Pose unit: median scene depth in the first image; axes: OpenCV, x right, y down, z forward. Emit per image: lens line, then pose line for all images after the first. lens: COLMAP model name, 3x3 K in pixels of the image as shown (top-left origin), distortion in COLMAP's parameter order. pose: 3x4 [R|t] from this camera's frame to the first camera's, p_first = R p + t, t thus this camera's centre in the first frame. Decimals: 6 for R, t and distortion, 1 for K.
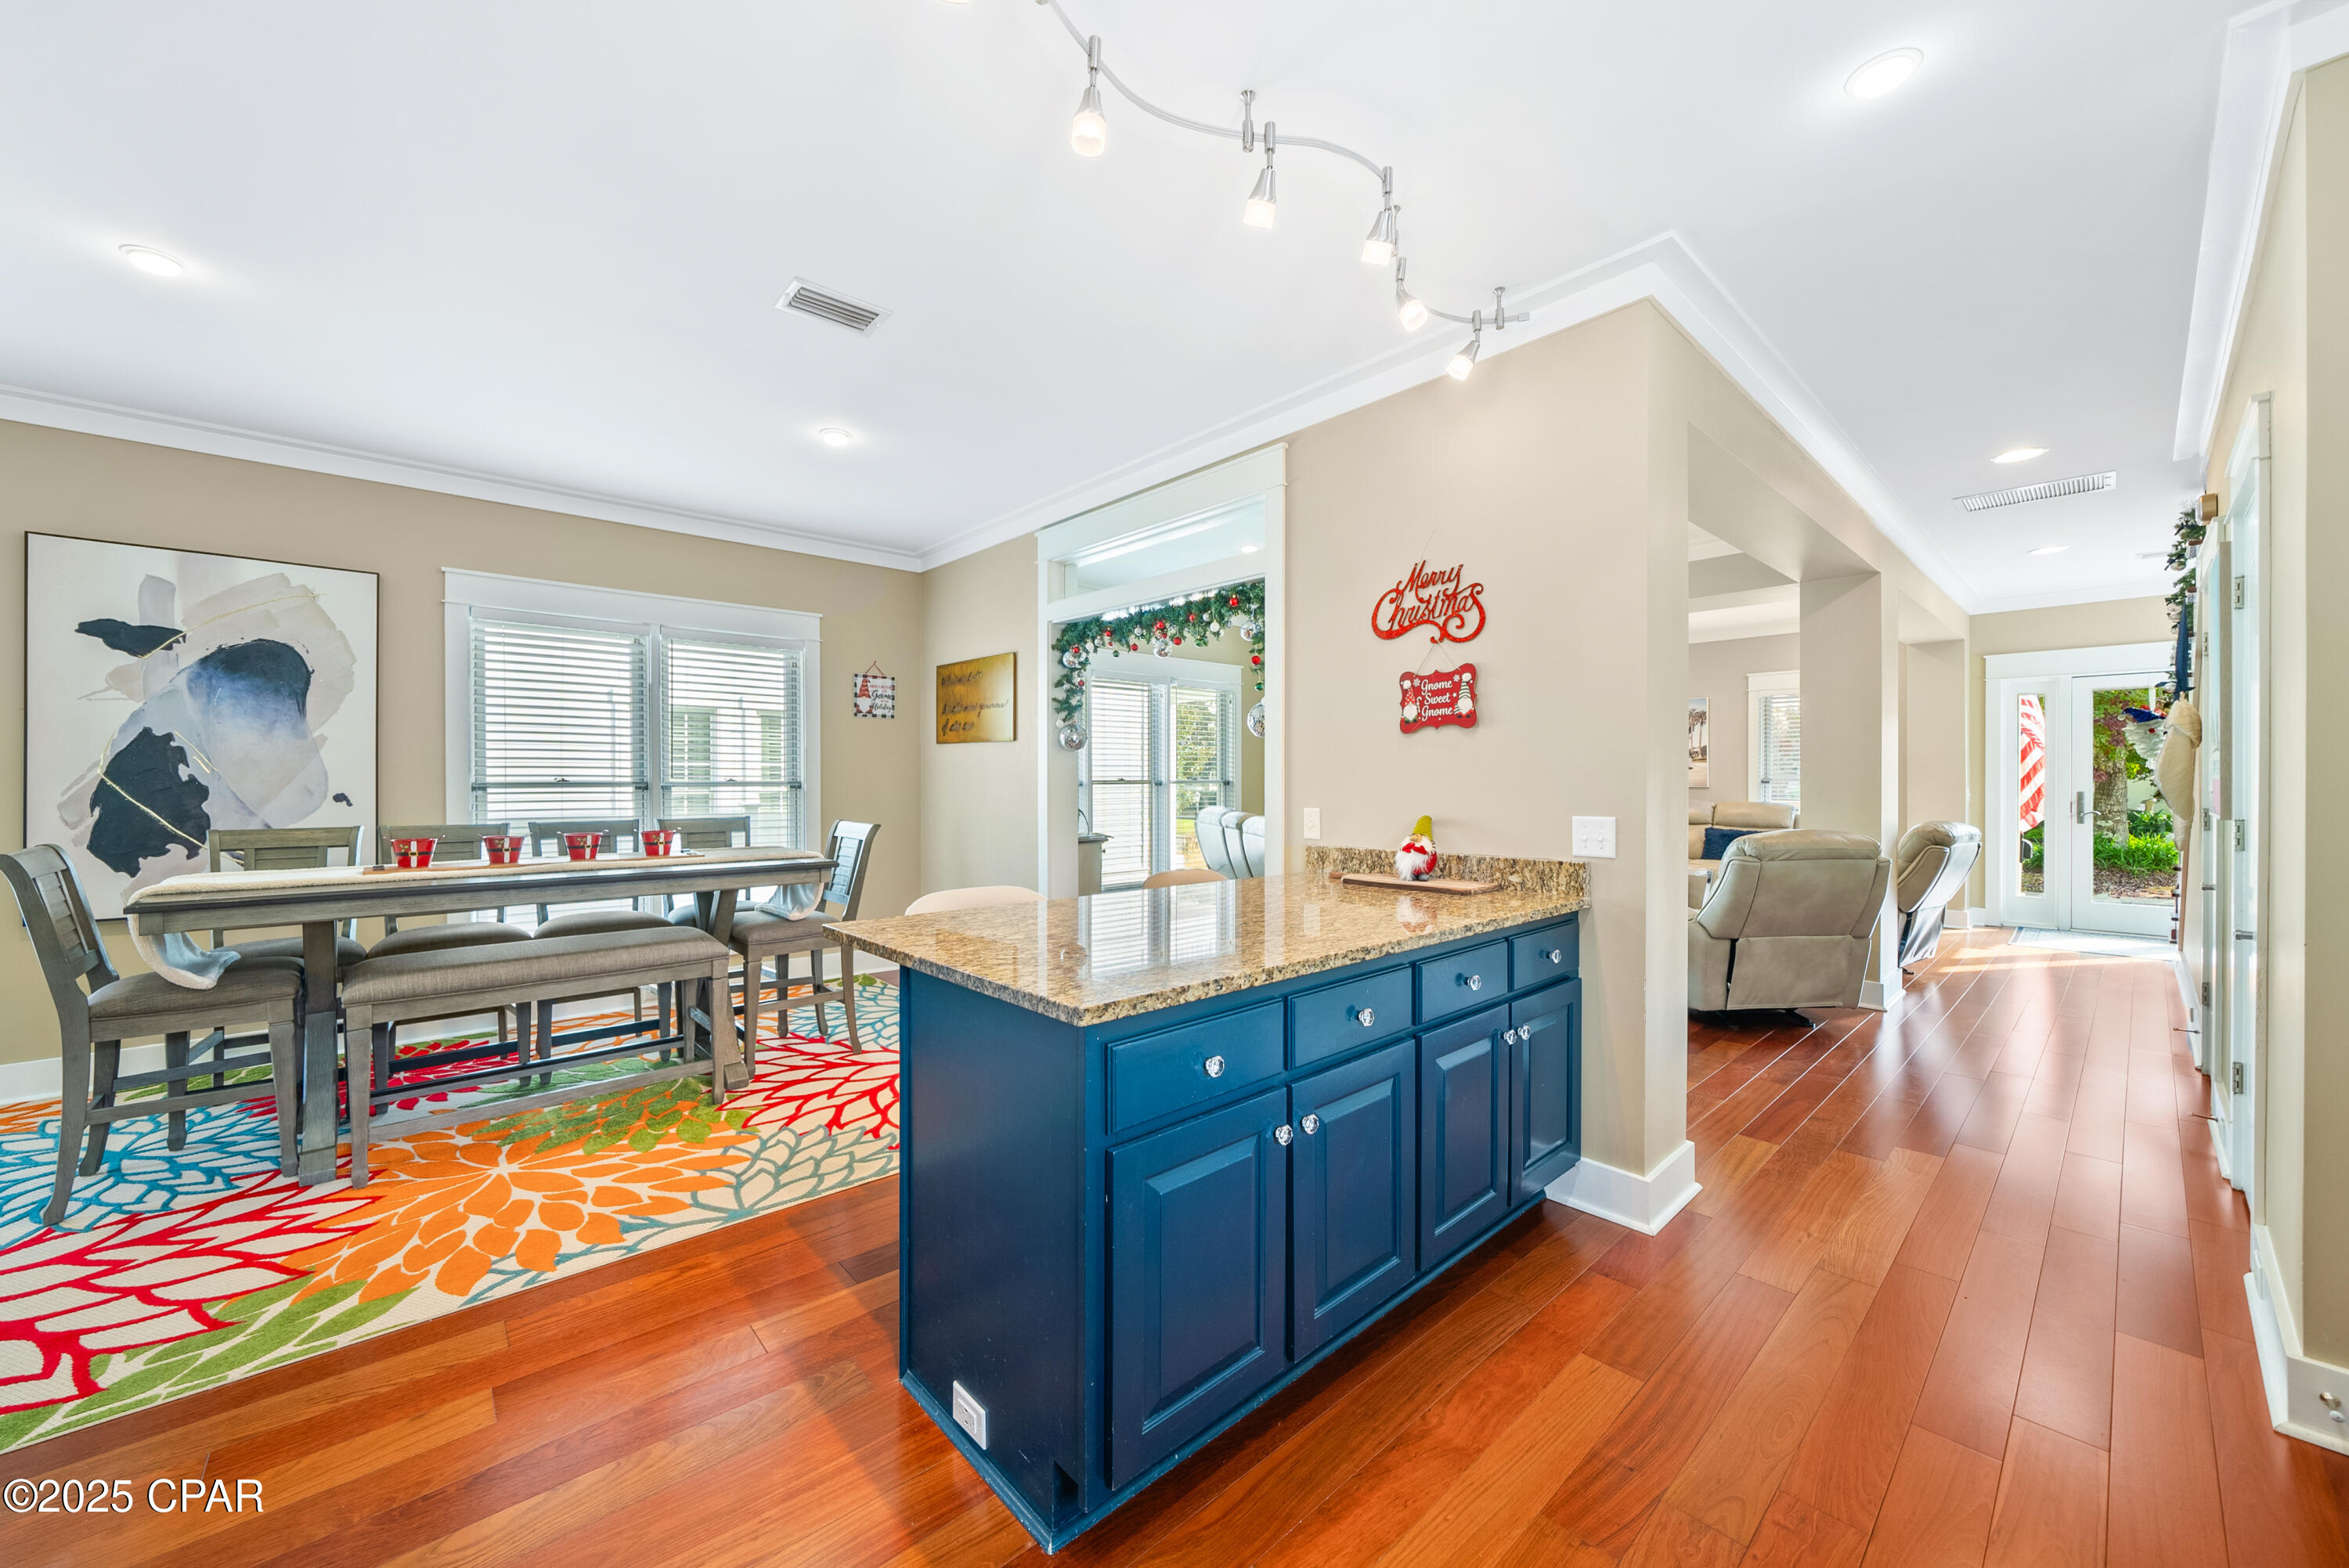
lens RADIAL K [[863.3, 0, 1141.9], [0, 863.3, 784.3], [0, 0, 1]] dist [0.001178, -0.001243]
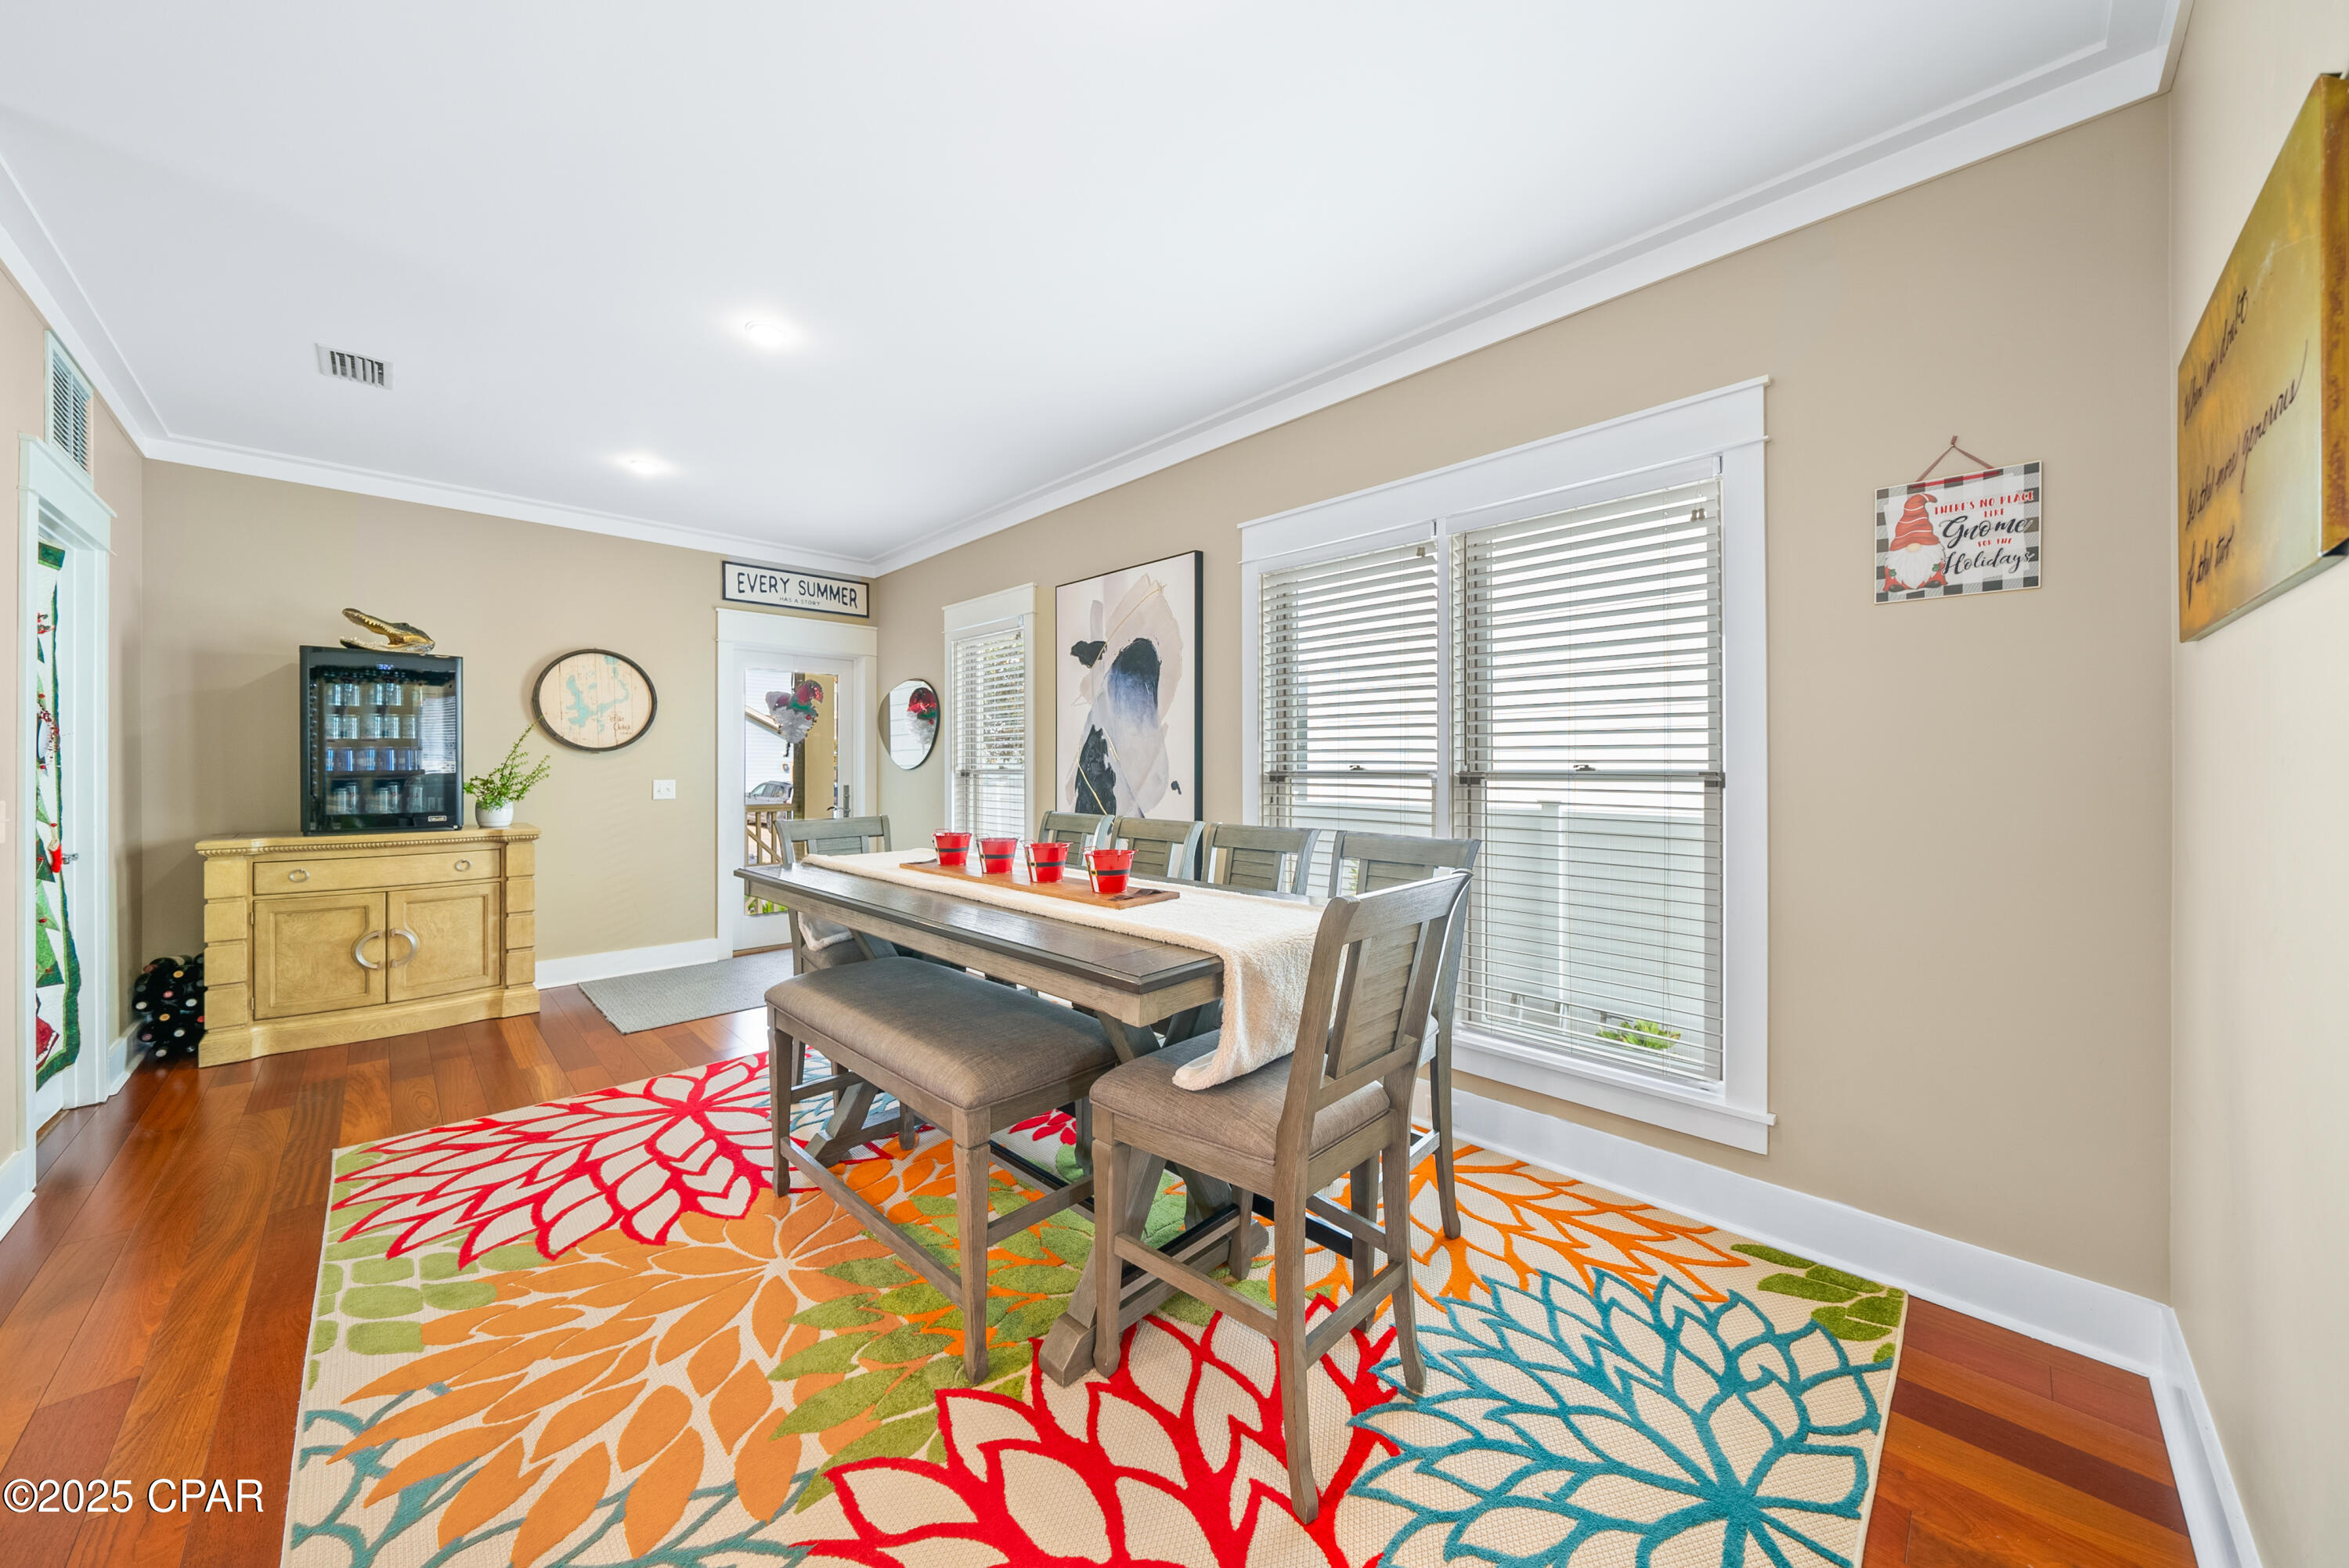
lens RADIAL K [[812.5, 0, 1170.4], [0, 812.5, 769.0], [0, 0, 1]] dist [-0.007334, 0.000602]
pose [[0.061263, 0.001939, -0.998120, 0.008304], [-0.007114, 0.999974, 0.001506, -0.005137], [0.998096, 0.007008, 0.061276, 1.027864]]
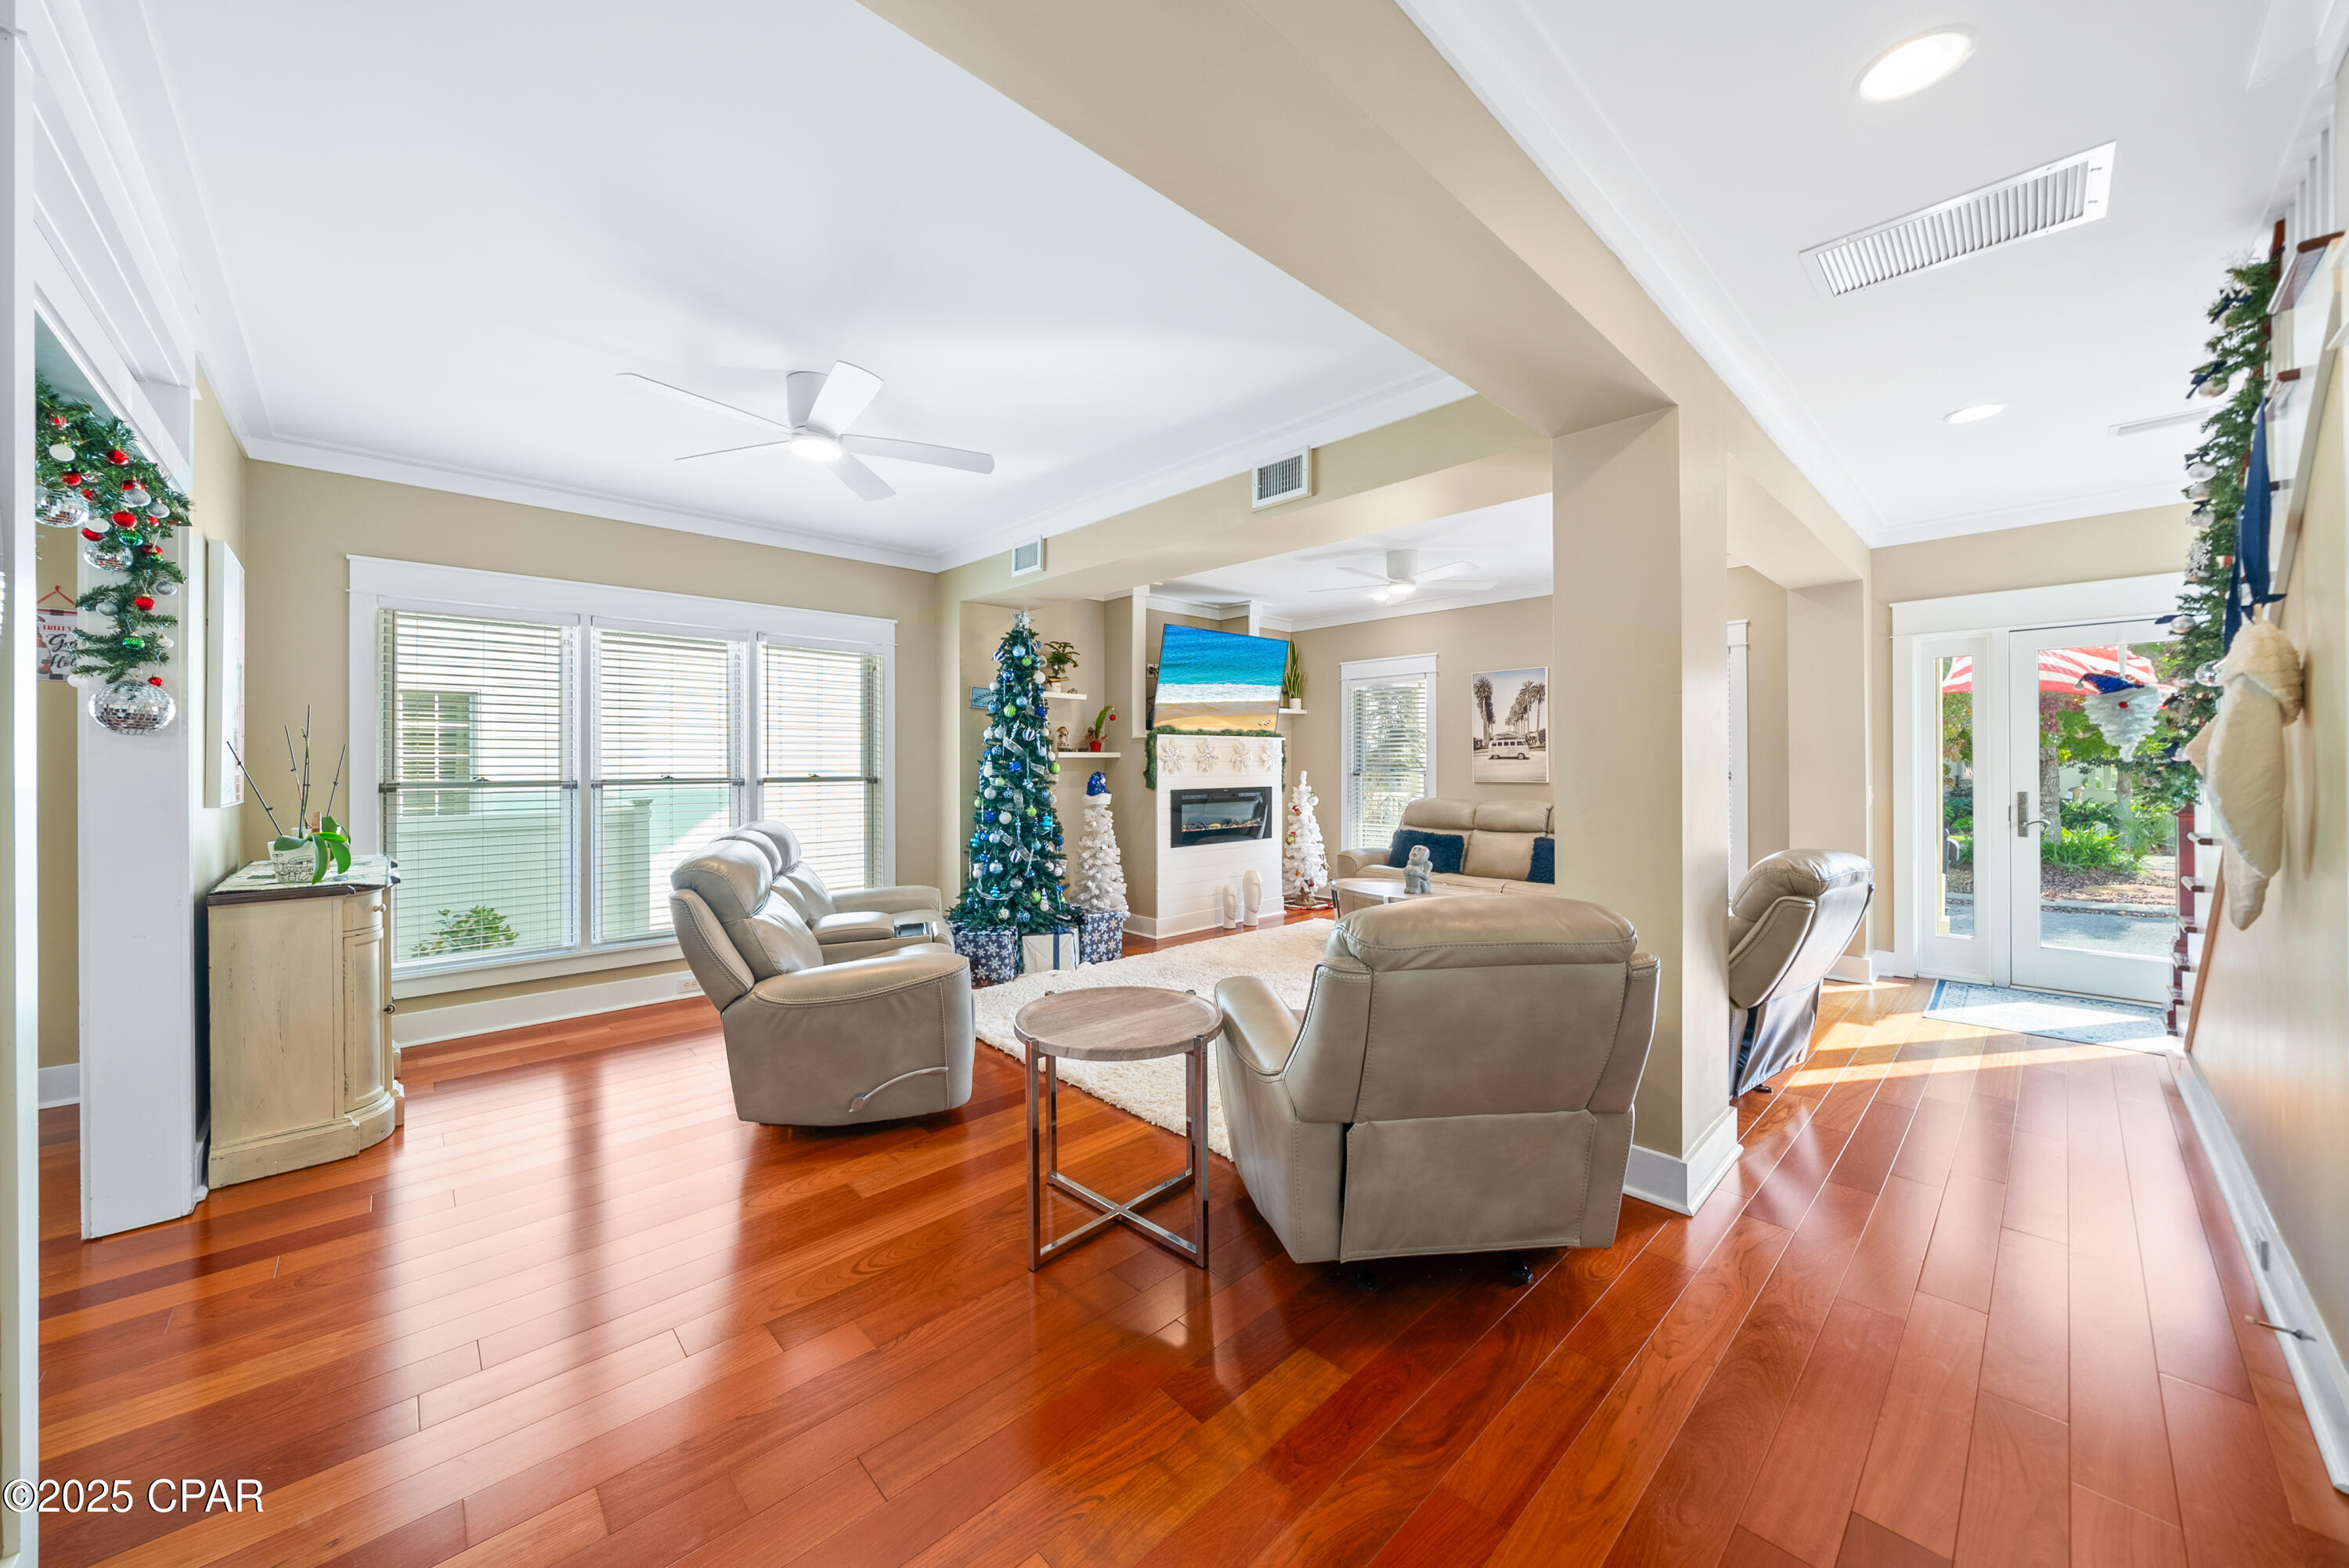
lens RADIAL K [[812.5, 0, 1157.6], [0, 812.5, 766.5], [0, 0, 1]] dist [-0.007334, 0.000602]
pose [[0.999834, -0.002042, 0.018124, 0.687893], [0.002137, 0.999984, -0.005181, -0.019978], [-0.018113, 0.005219, 0.999822, 0.660584]]
